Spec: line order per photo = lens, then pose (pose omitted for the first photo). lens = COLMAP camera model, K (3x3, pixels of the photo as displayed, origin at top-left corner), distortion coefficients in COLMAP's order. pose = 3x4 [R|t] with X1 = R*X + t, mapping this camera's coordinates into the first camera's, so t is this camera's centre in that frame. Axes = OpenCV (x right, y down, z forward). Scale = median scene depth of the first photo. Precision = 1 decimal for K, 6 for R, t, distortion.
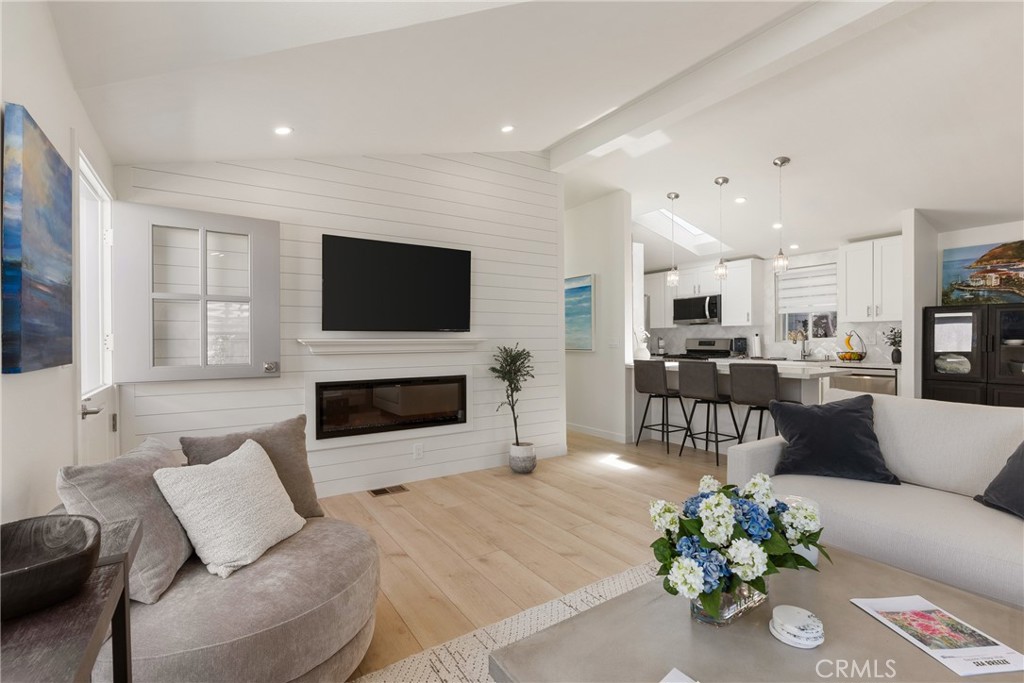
lens RADIAL K [[467.4, 0, 506.5], [0, 467.4, 335.4], [0, 0, 1]] dist [-0.005331, 0.000291]
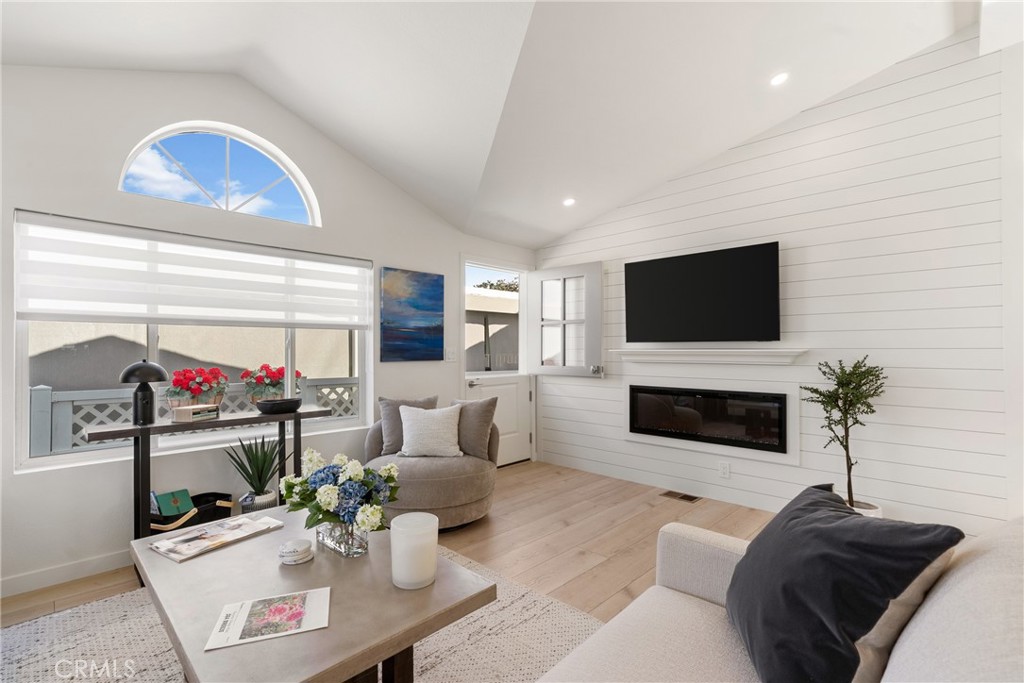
lens RADIAL K [[468.4, 0, 514.1], [0, 468.4, 339.6], [0, 0, 1]] dist [-0.004962, -0.000469]
pose [[0.224485, -0.013570, -0.974383, 0.599707], [0.008177, 0.999894, -0.012042, -0.004455], [0.974443, -0.005264, 0.224572, 0.363820]]
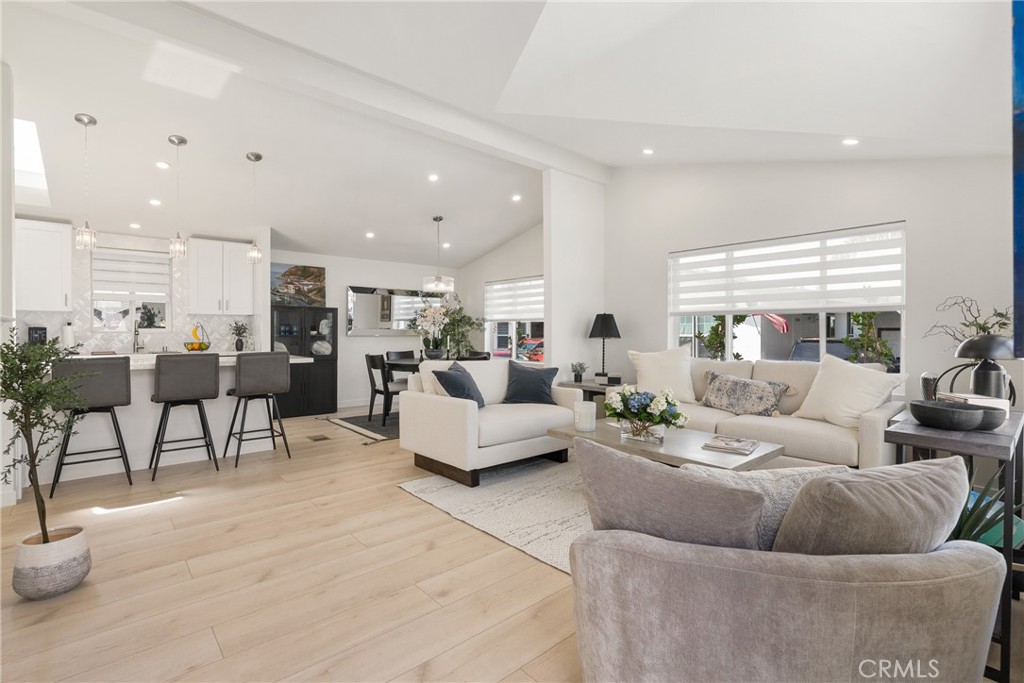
lens RADIAL K [[467.4, 0, 506.5], [0, 467.4, 335.4], [0, 0, 1]] dist [-0.005331, 0.000291]
pose [[-0.145444, 0.000633, 0.989366, -0.524774], [-0.008256, 0.999964, -0.001854, 0.021057], [-0.989332, -0.008438, -0.145434, 0.613777]]
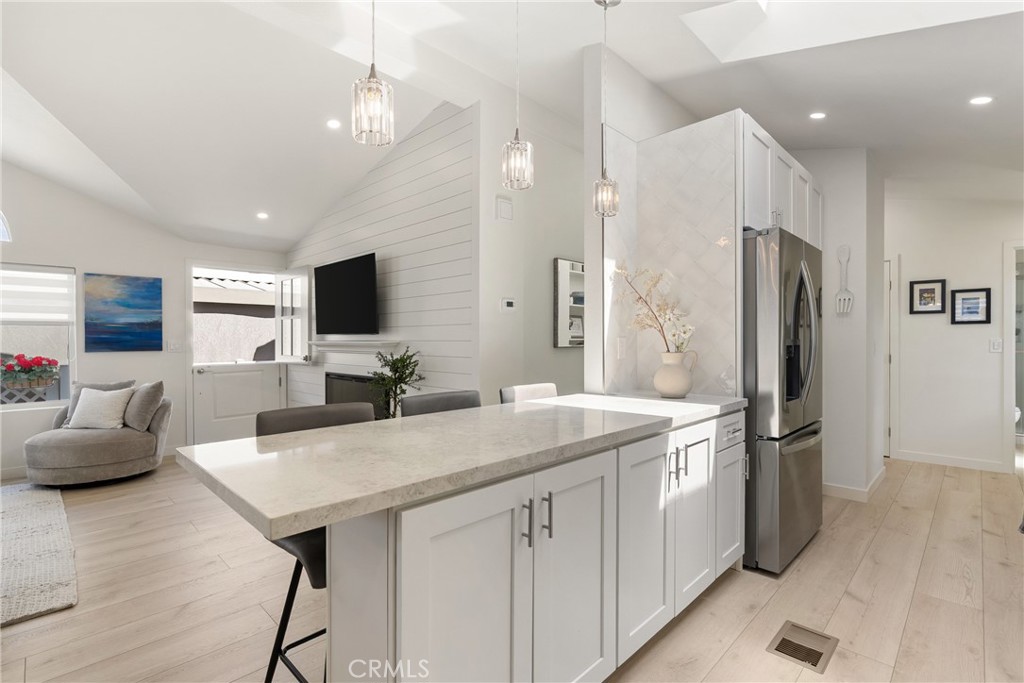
lens RADIAL K [[474.8, 0, 517.7], [0, 474.8, 336.5], [0, 0, 1]] dist [-0.001150, 0.000016]
pose [[0.219157, -0.000622, -0.975689, 0.952948], [0.009771, 0.999951, 0.001557, -0.002383], [0.975641, -0.009874, 0.219152, 1.052340]]
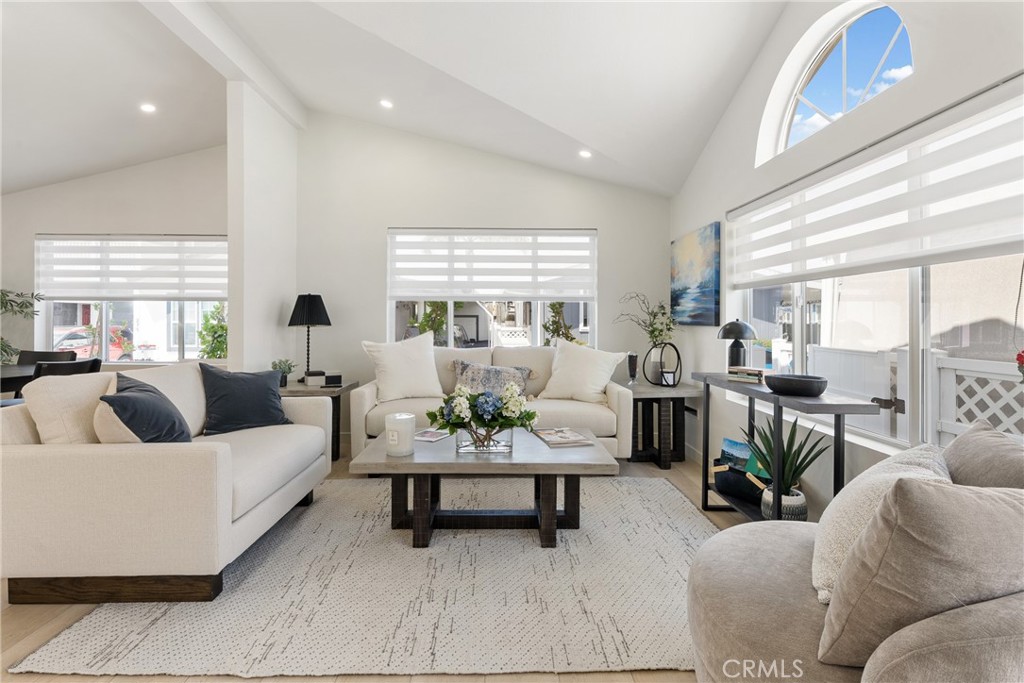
lens RADIAL K [[477.4, 0, 508.5], [0, 477.4, 319.9], [0, 0, 1]] dist [-0.001850, -0.000234]
pose [[-0.844618, 0.003805, 0.535356, -0.201466], [-0.001258, 0.999958, -0.009093, 0.019468], [-0.535368, -0.008354, -0.844578, 0.786364]]
